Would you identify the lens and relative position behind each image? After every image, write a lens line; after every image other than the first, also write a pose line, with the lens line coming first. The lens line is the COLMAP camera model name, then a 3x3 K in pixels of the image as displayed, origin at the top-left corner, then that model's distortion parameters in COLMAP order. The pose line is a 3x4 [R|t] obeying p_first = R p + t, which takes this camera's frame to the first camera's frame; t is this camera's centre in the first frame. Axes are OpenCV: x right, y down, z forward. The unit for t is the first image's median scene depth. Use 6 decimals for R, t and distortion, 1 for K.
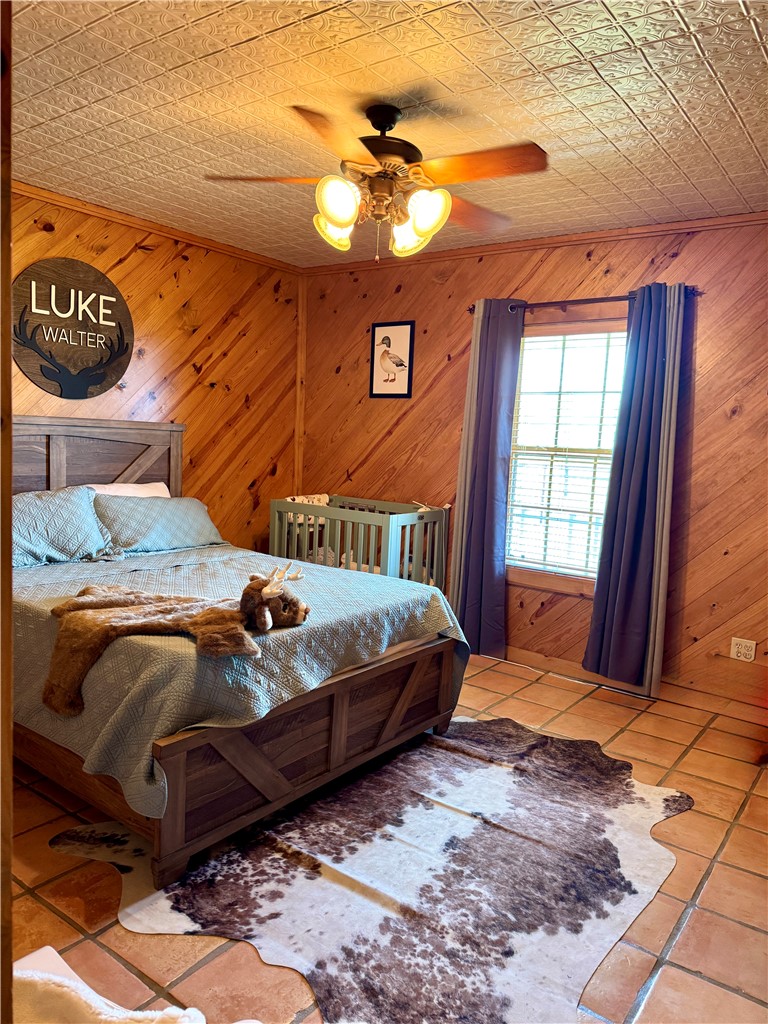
lens RADIAL K [[731.9, 0, 383.3], [0, 731.9, 514.7], [0, 0, 1]] dist [0.011884, -0.020620]
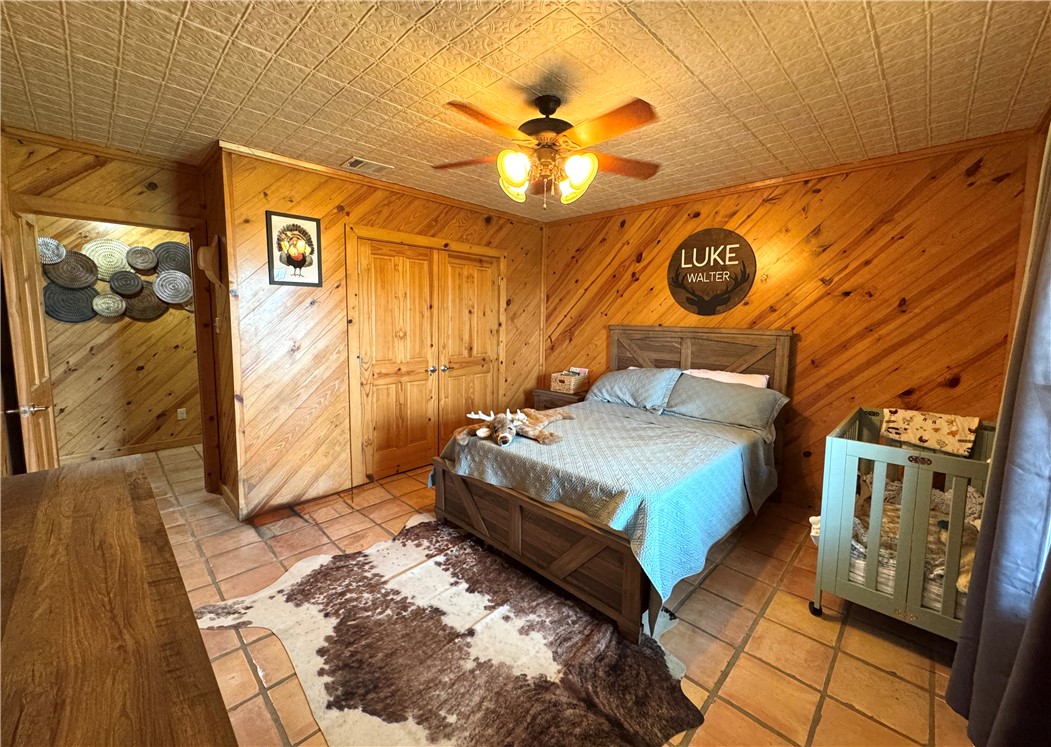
lens RADIAL K [[417.8, 0, 528.2], [0, 417.8, 352.8], [0, 0, 1]] dist [0.002037, -0.000139]
pose [[-0.134699, 0.041513, -0.990017, 0.798660], [-0.120069, 0.991076, 0.057894, -0.123744], [0.983585, 0.126669, -0.128513, 1.111681]]
